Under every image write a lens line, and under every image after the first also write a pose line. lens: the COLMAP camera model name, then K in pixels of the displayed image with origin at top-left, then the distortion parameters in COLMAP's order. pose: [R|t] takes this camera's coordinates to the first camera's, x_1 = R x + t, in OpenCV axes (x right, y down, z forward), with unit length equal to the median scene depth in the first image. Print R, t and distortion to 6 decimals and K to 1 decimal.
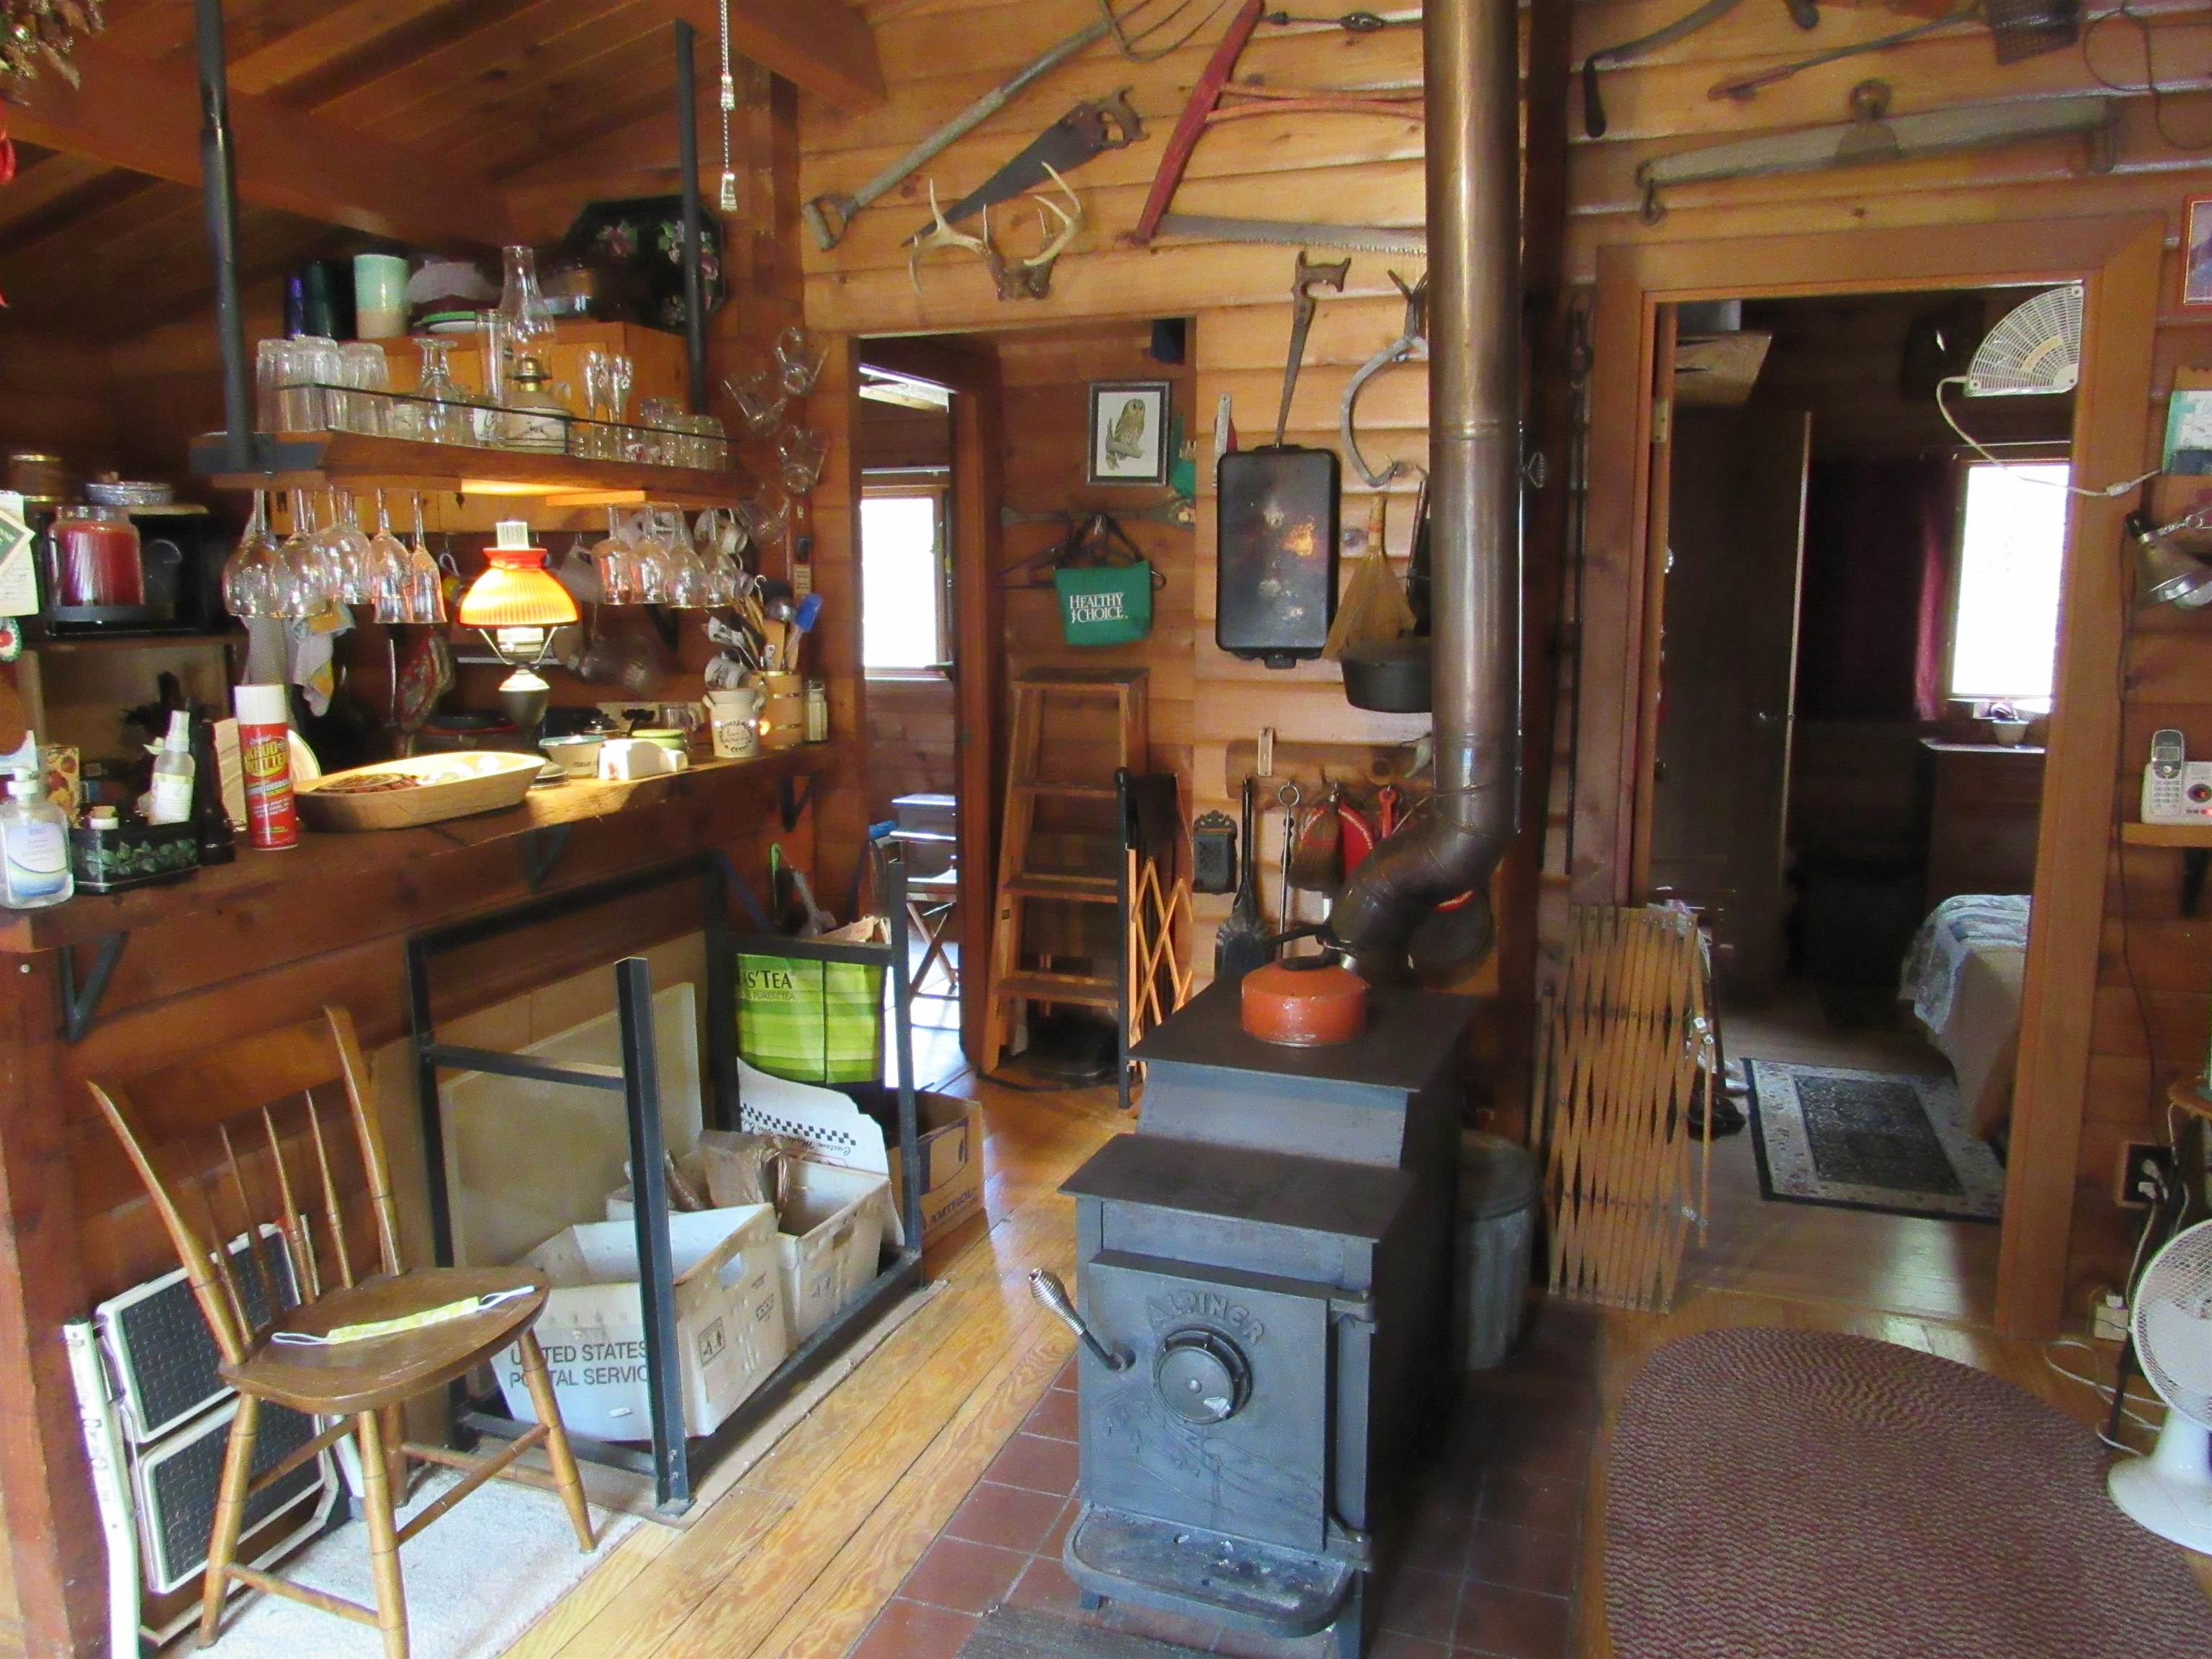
lens RADIAL K [[1586.1, 0, 1102.9], [0, 1586.1, 819.5], [0, 0, 1]] dist [-0.027707, 0.007241]
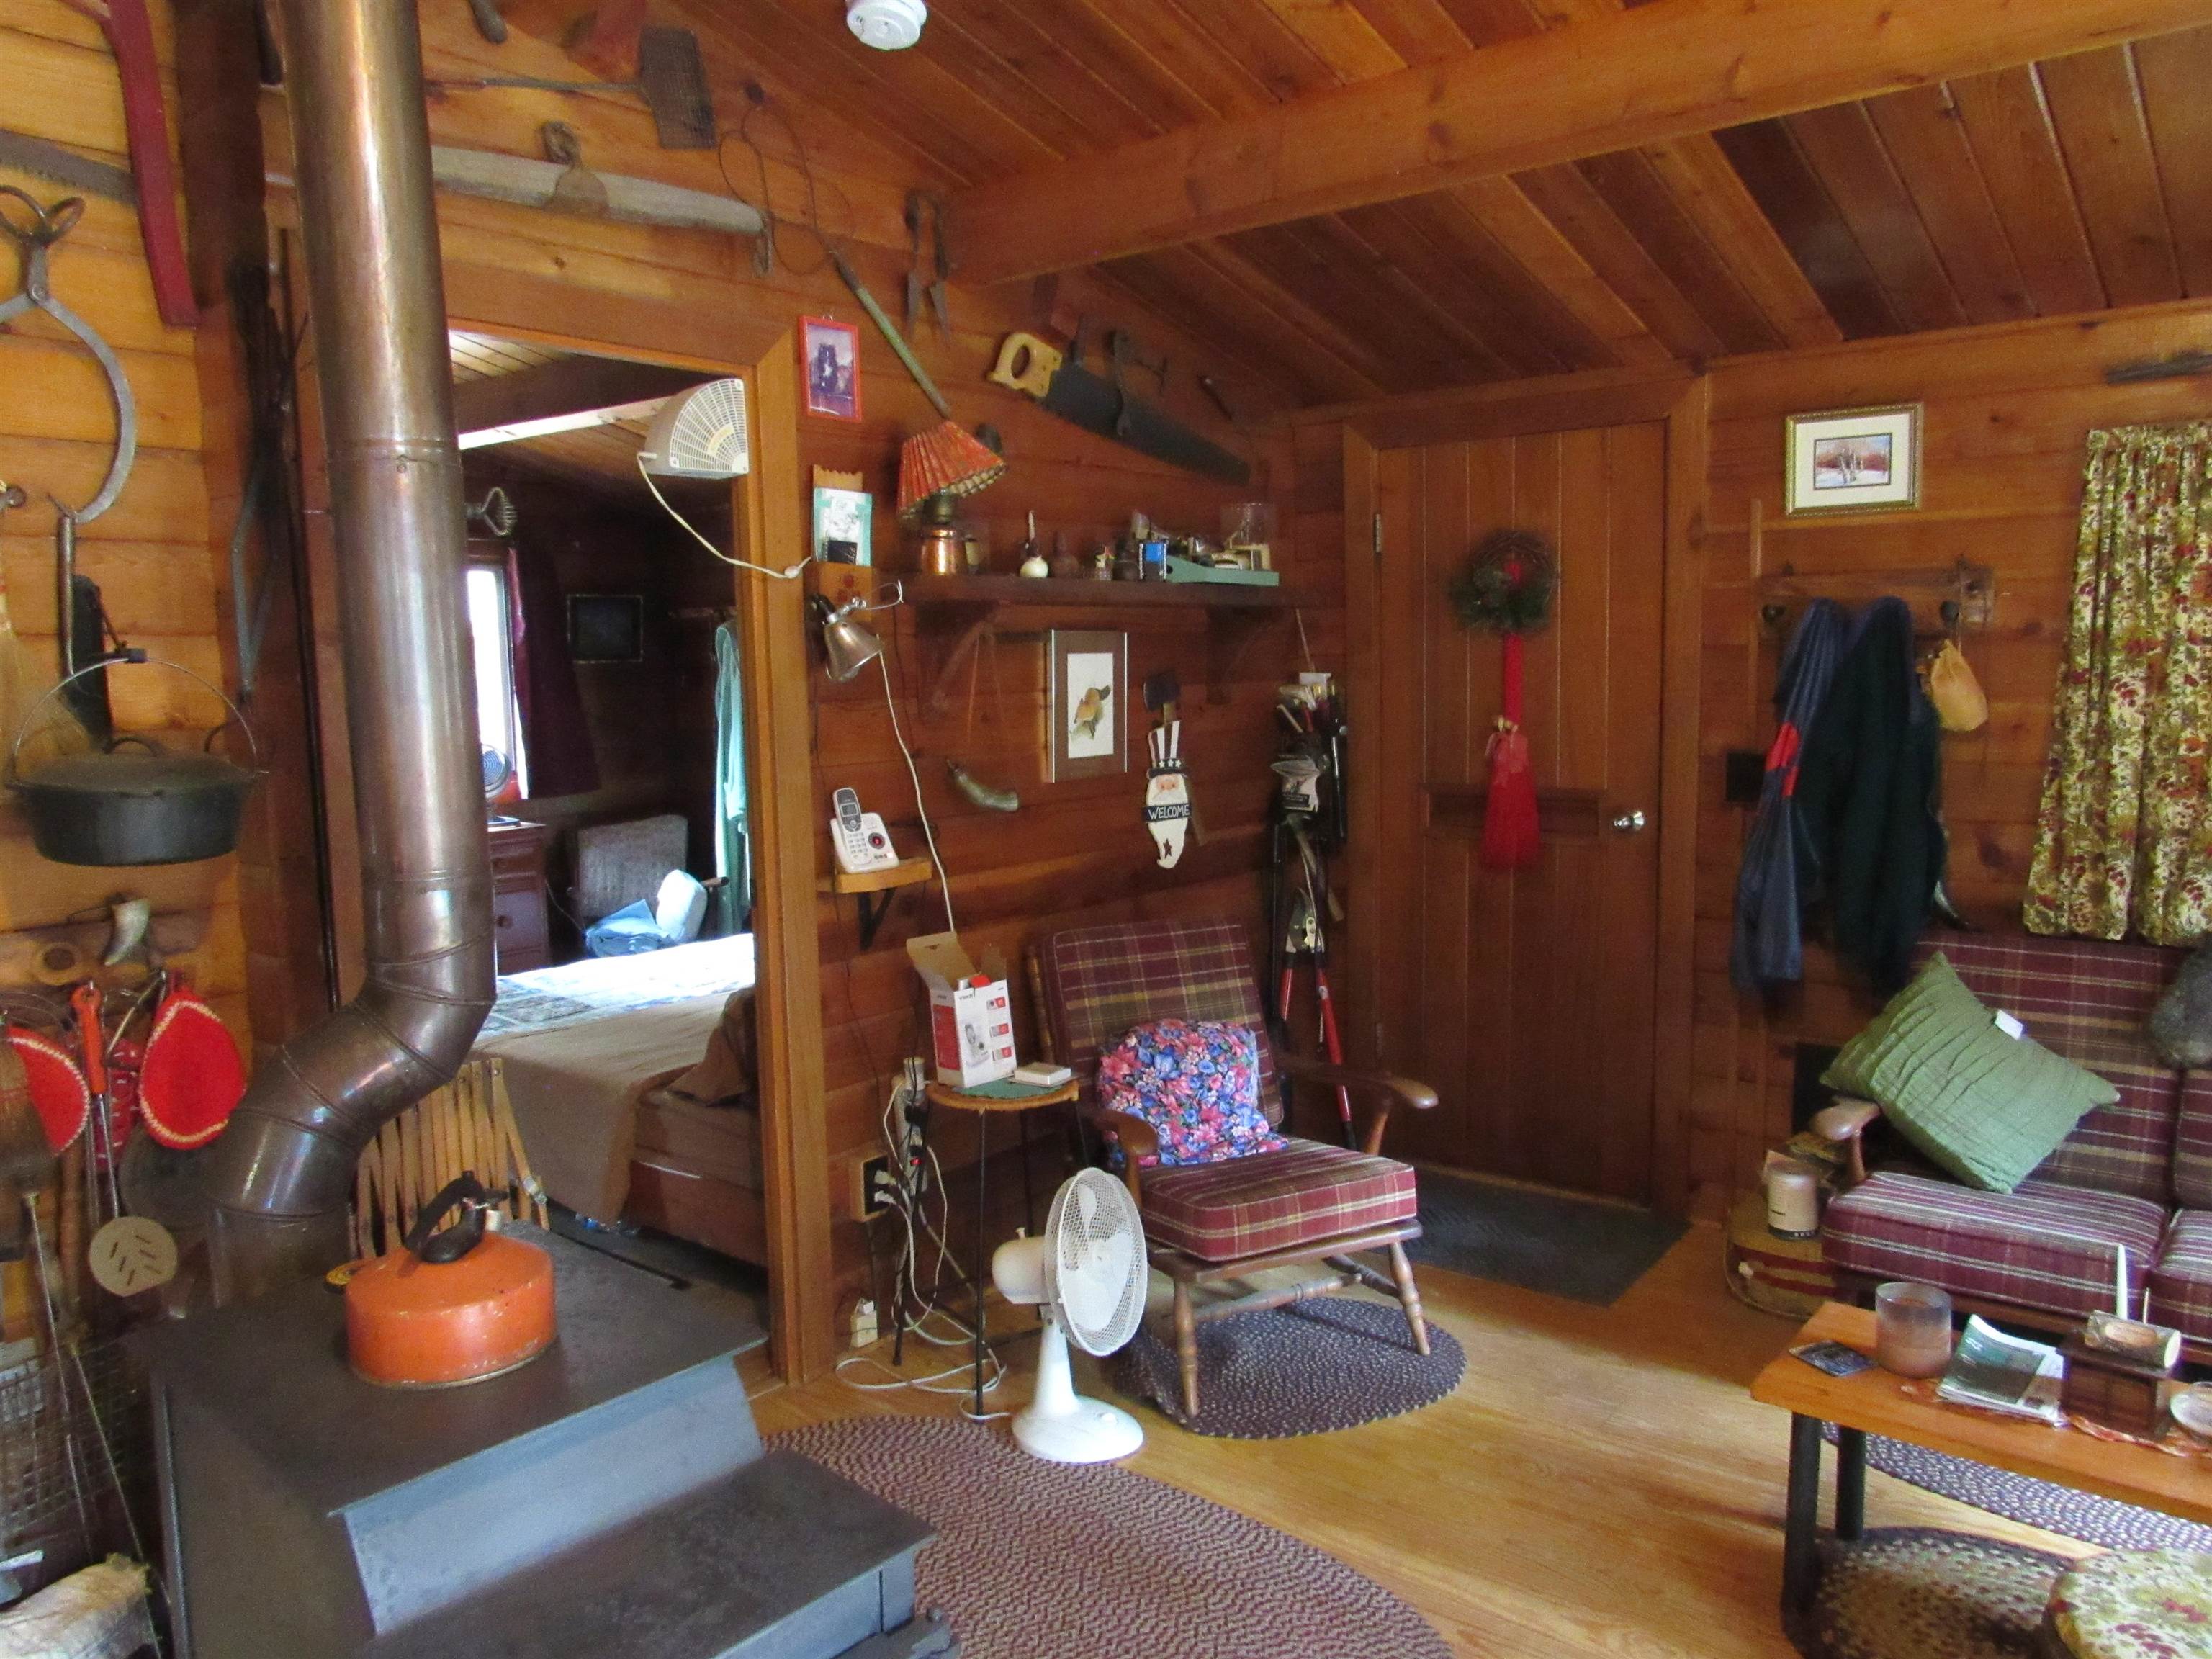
lens RADIAL K [[1586.1, 0, 1102.9], [0, 1586.1, 819.5], [0, 0, 1]] dist [-0.027707, 0.007241]
pose [[0.329773, -0.097601, 0.939002, -0.321360], [0.157462, 0.986395, 0.047228, -0.059258], [-0.930836, 0.132282, 0.340655, 0.443802]]
